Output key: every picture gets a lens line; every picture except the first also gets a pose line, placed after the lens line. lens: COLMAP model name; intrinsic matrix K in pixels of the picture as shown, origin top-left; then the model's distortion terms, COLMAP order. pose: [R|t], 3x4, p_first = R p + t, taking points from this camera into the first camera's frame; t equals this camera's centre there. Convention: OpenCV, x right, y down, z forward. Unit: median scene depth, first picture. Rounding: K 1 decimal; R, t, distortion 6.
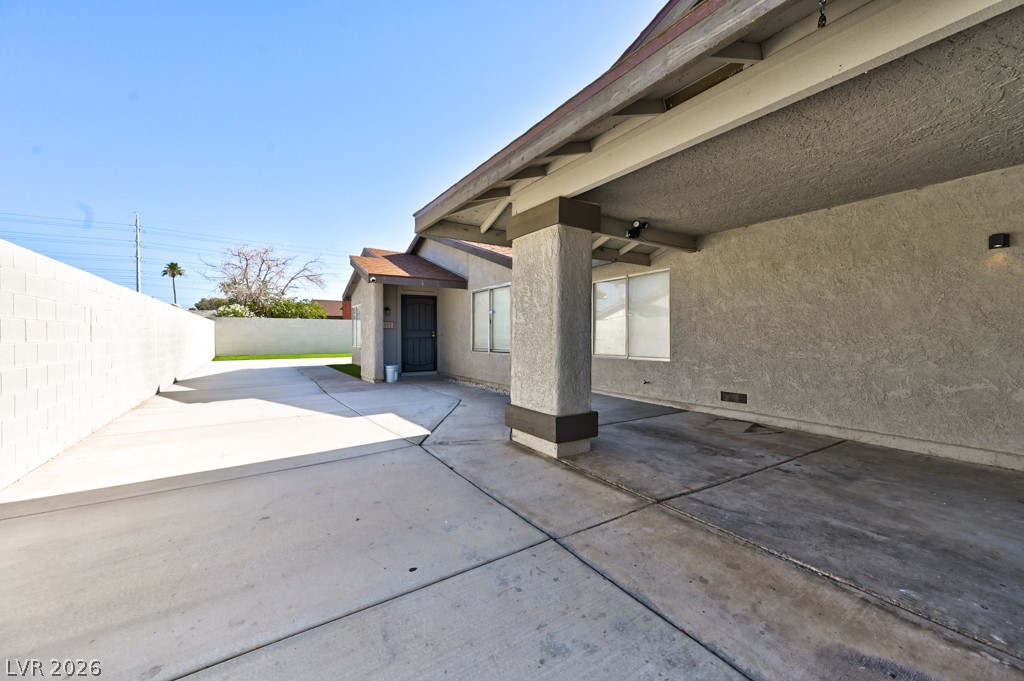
lens RADIAL K [[402.7, 0, 516.1], [0, 402.7, 338.8], [0, 0, 1]] dist [0.000732, 0.000020]
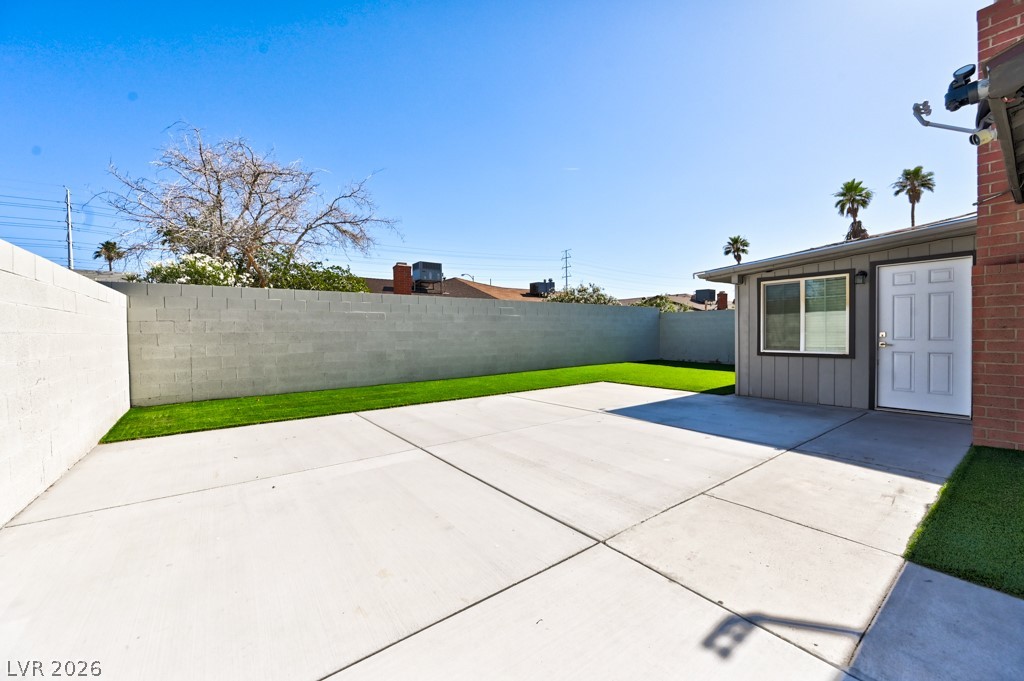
lens RADIAL K [[402.7, 0, 516.1], [0, 402.7, 338.8], [0, 0, 1]] dist [0.000732, 0.000020]
pose [[0.998014, -0.013615, 0.061502, -0.323095], [0.013074, 0.999872, 0.009185, -0.005851], [-0.061620, -0.008362, 0.998065, 0.463186]]
